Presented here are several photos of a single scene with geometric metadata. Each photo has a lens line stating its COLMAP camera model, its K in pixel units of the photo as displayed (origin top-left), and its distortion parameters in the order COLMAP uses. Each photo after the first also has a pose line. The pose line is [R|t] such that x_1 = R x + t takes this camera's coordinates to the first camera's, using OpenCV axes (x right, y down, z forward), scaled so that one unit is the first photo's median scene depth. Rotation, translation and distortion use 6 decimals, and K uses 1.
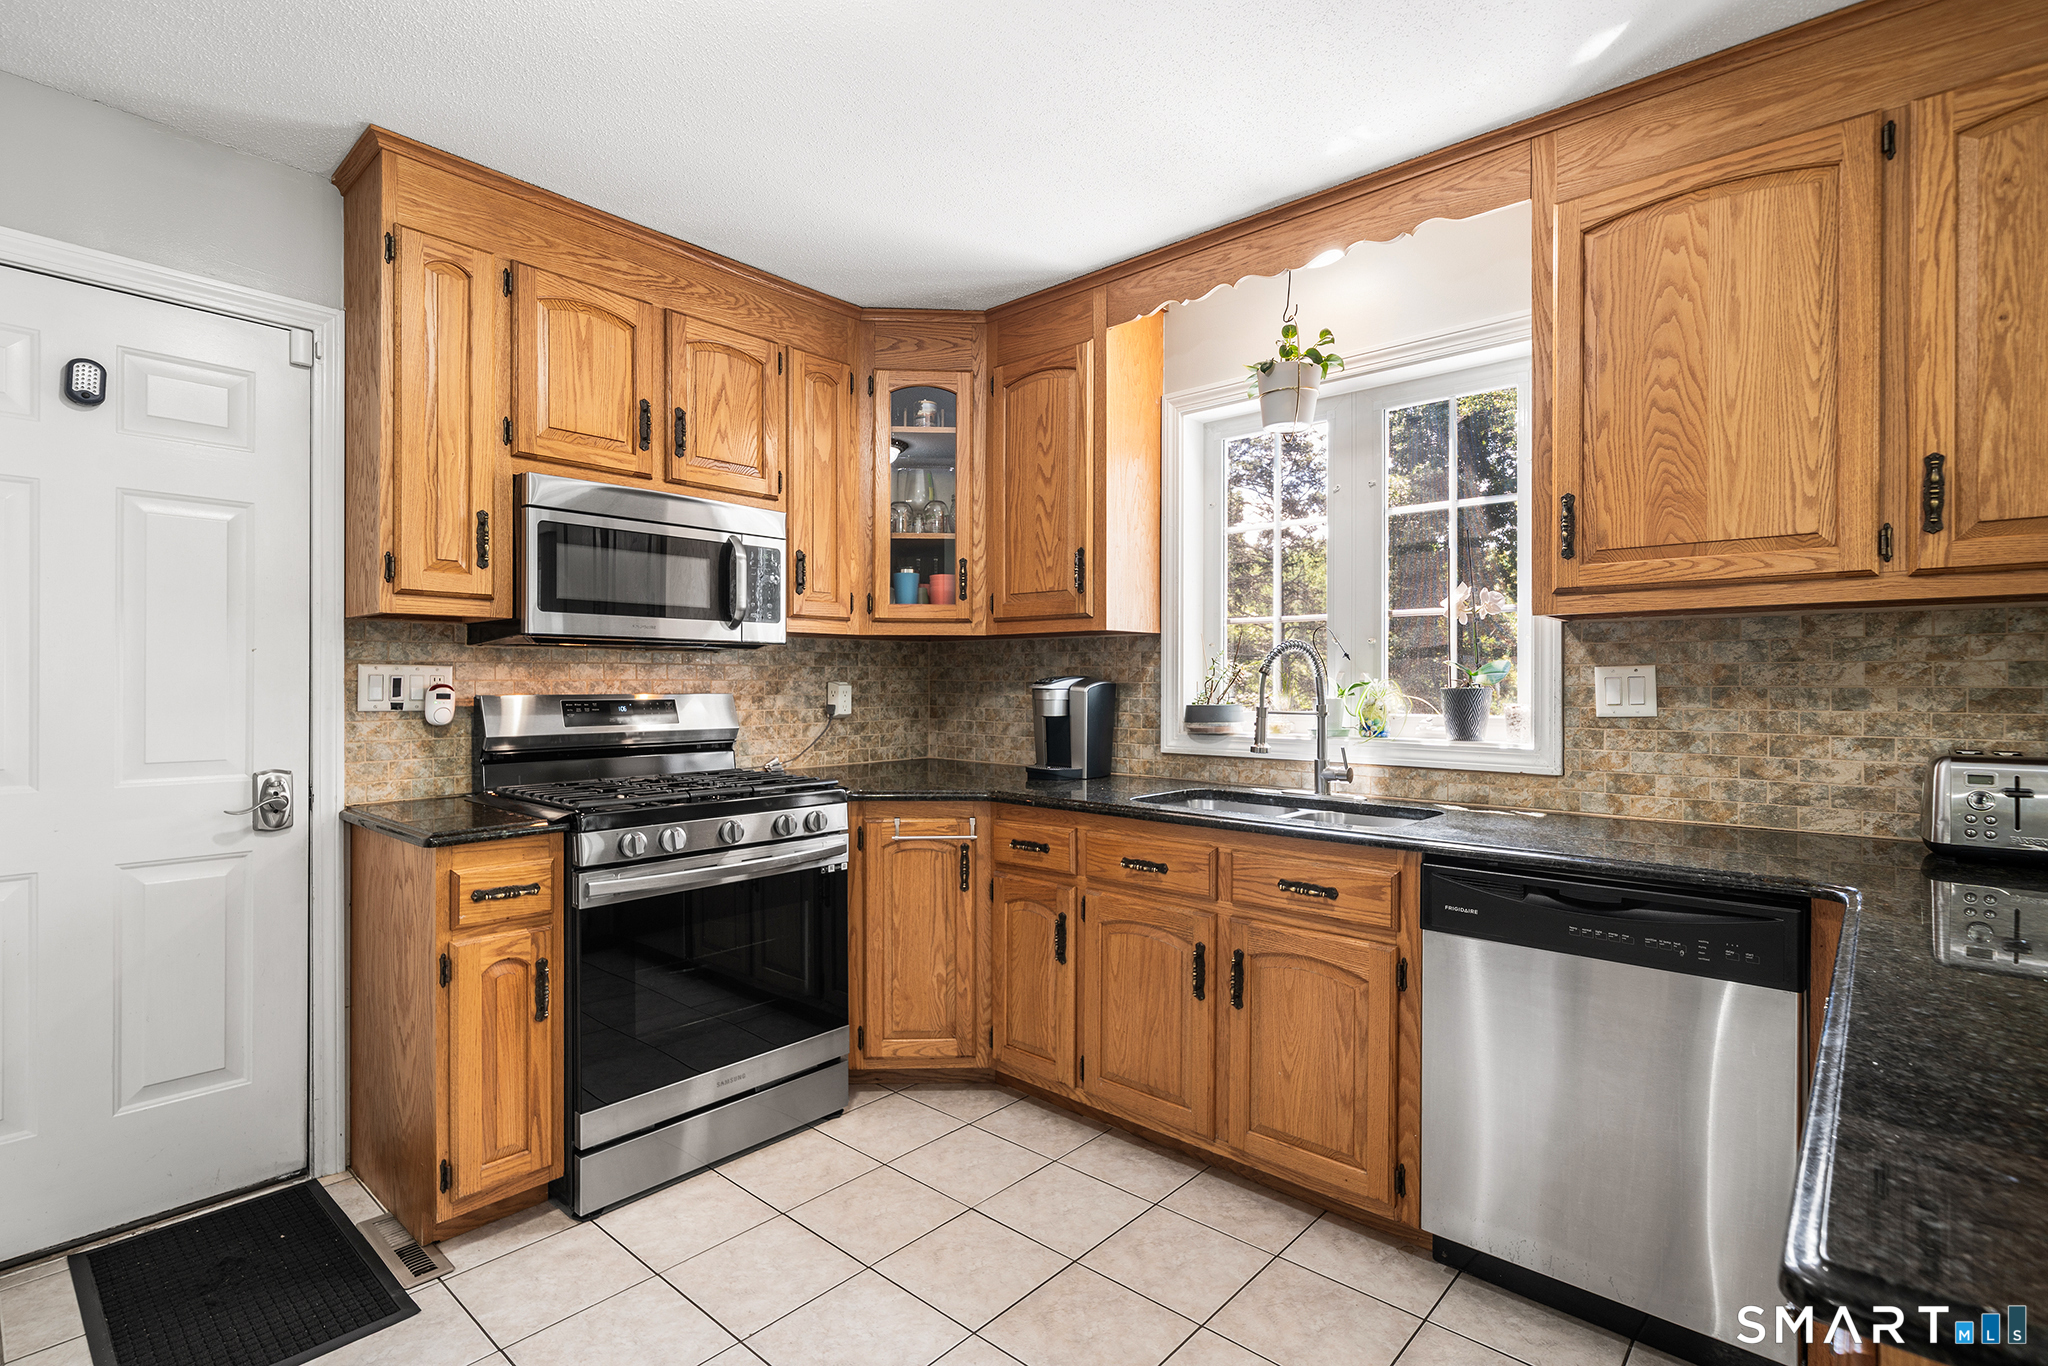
lens RADIAL K [[972.6, 0, 1015.6], [0, 972.6, 686.8], [0, 0, 1]] dist [0.000387, 0.000743]
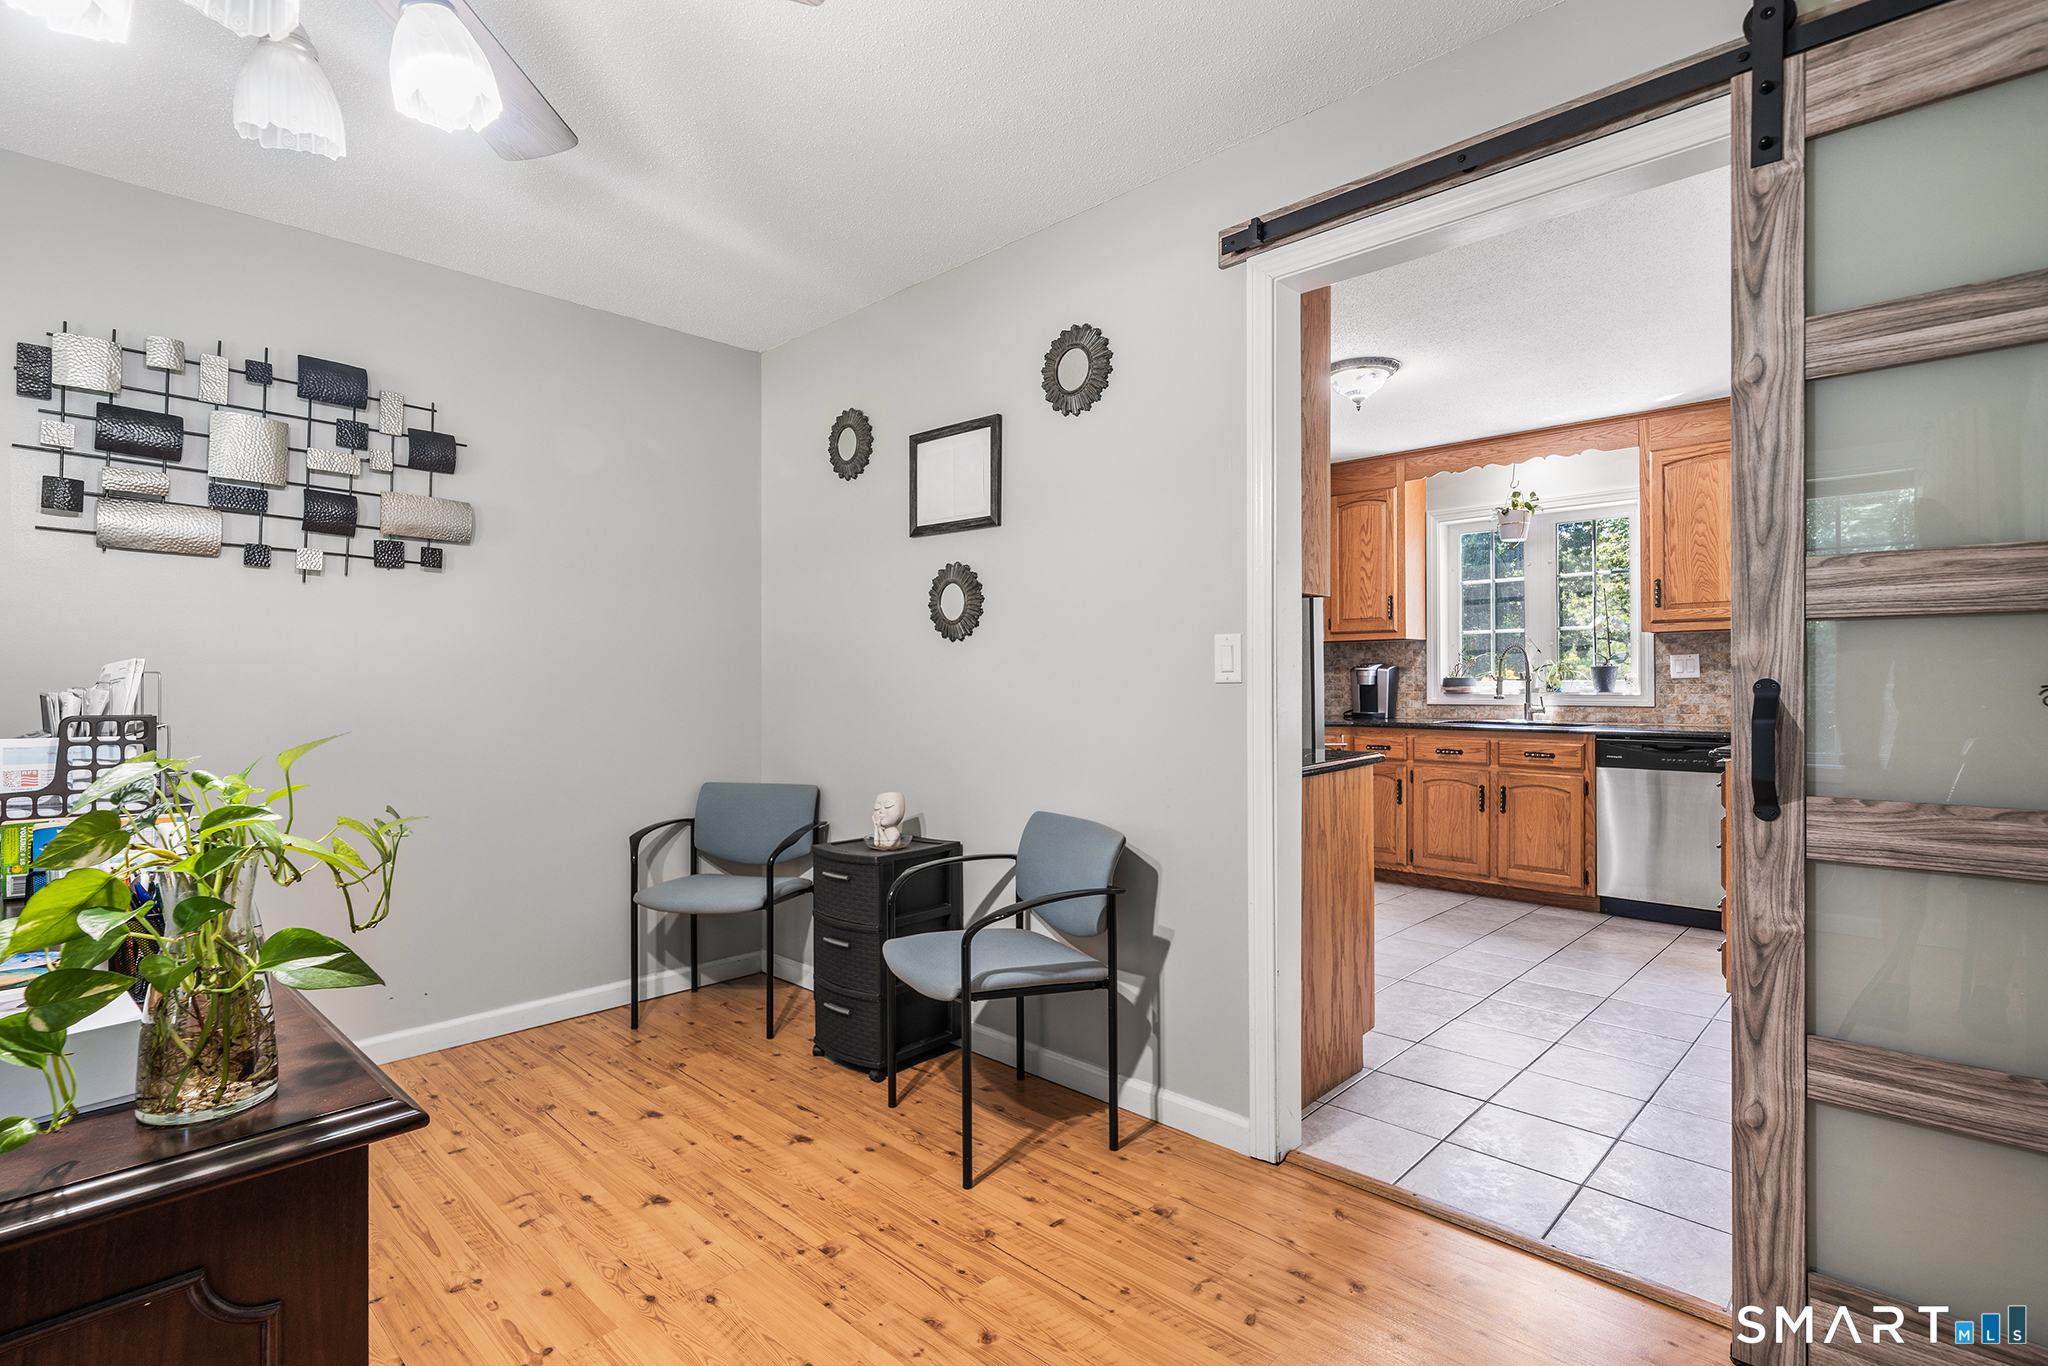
lens RADIAL K [[972.6, 0, 1014.3], [0, 972.6, 678.9], [0, 0, 1]] dist [0.000387, 0.000743]
pose [[0.998789, -0.007542, -0.048623, -0.706488], [0.007260, 0.999956, -0.005970, 0.032619], [0.048666, 0.005610, 0.998799, -1.149745]]
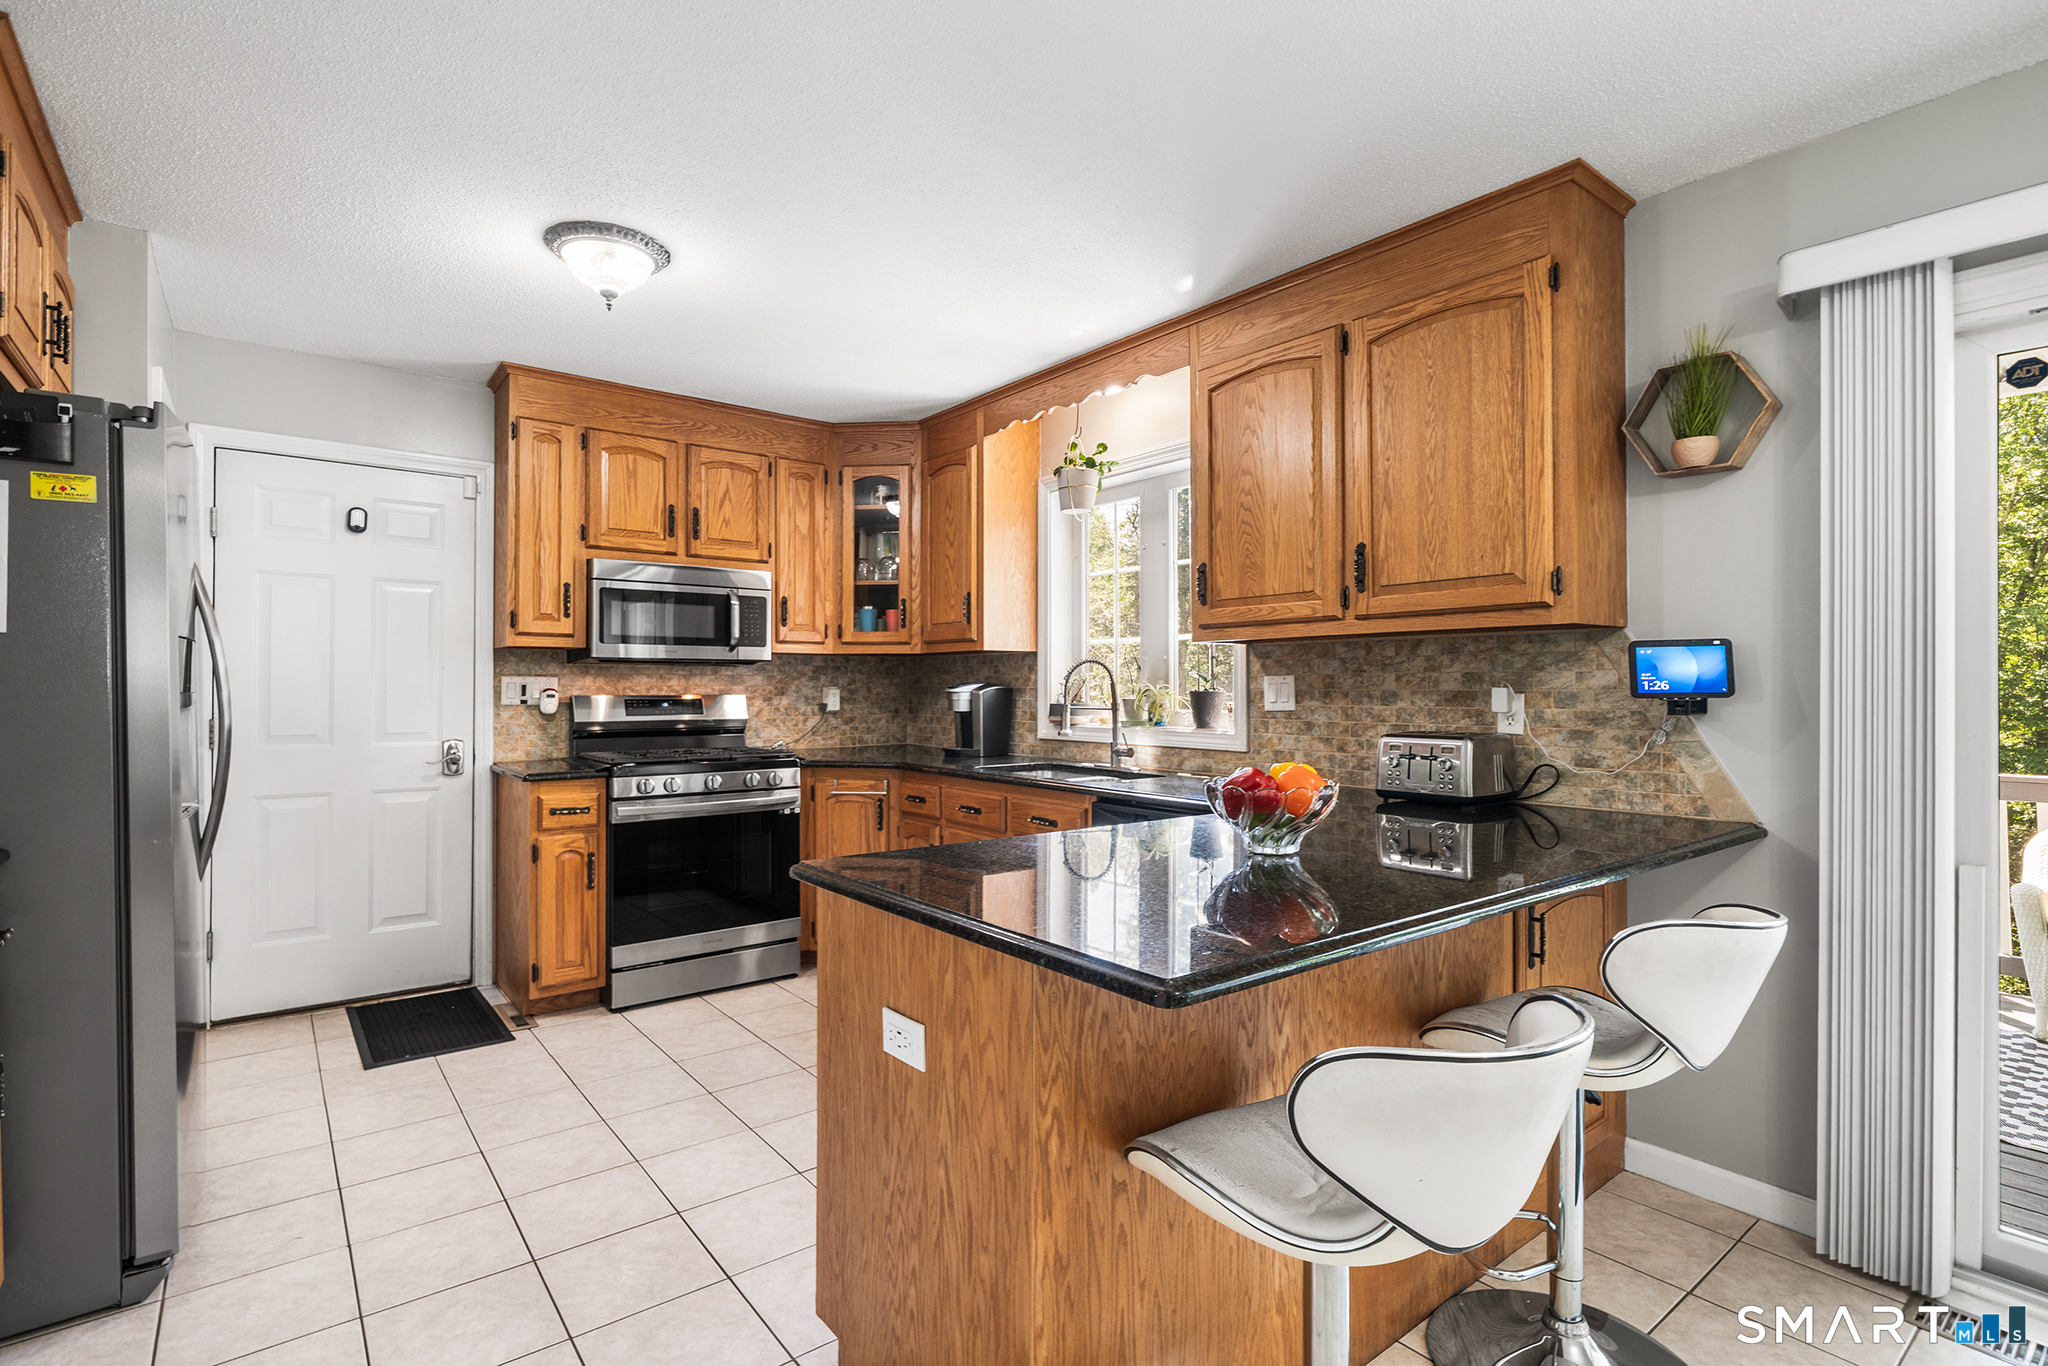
lens RADIAL K [[972.6, 0, 1015.0], [0, 972.6, 683.8], [0, 0, 1]] dist [0.000387, 0.000743]
pose [[0.984454, -0.001122, -0.175639, 0.465663], [-0.000372, 0.999964, -0.008471, 0.003145], [0.175642, 0.008404, 0.984418, -0.463000]]
